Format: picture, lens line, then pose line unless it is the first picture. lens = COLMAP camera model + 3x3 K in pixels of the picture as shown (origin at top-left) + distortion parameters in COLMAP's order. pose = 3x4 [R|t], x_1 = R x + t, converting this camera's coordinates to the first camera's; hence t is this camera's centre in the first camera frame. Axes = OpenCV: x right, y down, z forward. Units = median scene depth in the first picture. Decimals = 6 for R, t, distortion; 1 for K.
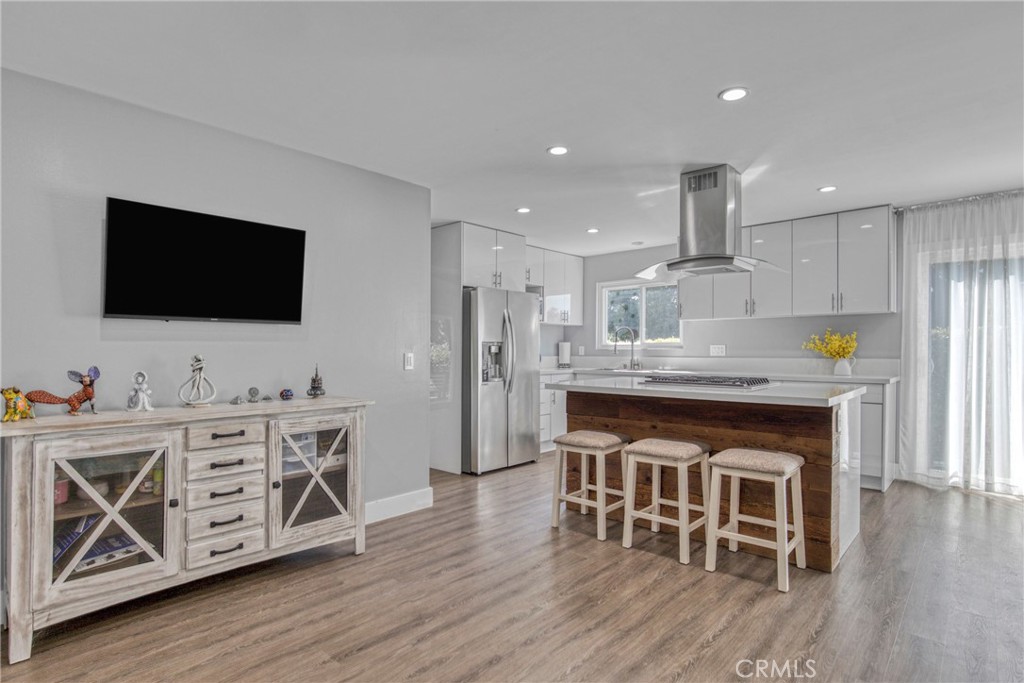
lens RADIAL K [[521.0, 0, 503.7], [0, 521.0, 343.7], [0, 0, 1]] dist [-0.001401, 0.000098]
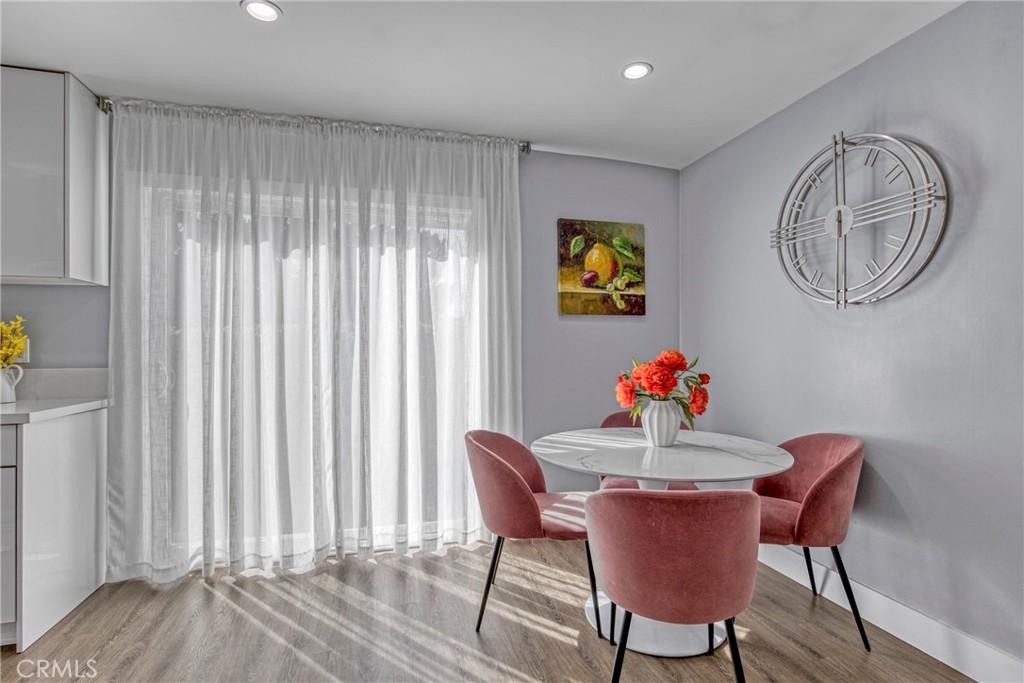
lens RADIAL K [[486.4, 0, 505.8], [0, 486.4, 349.5], [0, 0, 1]] dist [-0.016298, 0.000840]
pose [[0.530800, -0.003387, 0.847490, 0.843128], [-0.005448, 0.999958, 0.007408, 0.000874], [-0.847480, -0.008549, 0.530759, 0.552069]]
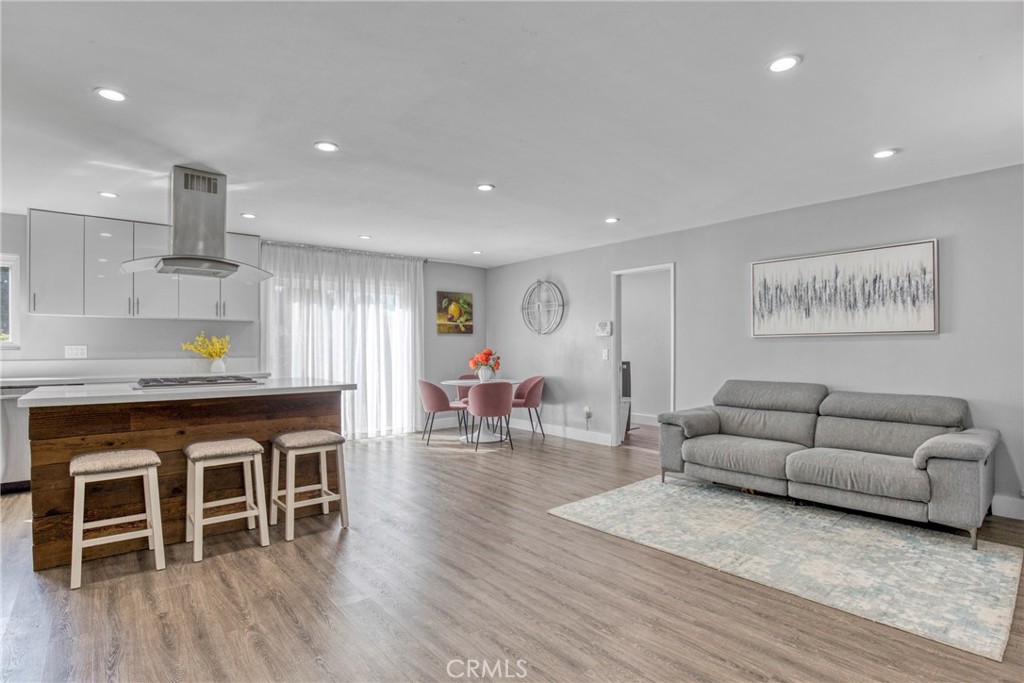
lens RADIAL K [[520.1, 0, 503.0], [0, 520.1, 344.2], [0, 0, 1]] dist [-0.006731, -0.000699]
pose [[0.144068, 0.010587, 0.989511, -0.632990], [-0.006597, 0.999931, -0.009738, 0.006907], [-0.989546, -0.005125, 0.144128, 0.337673]]
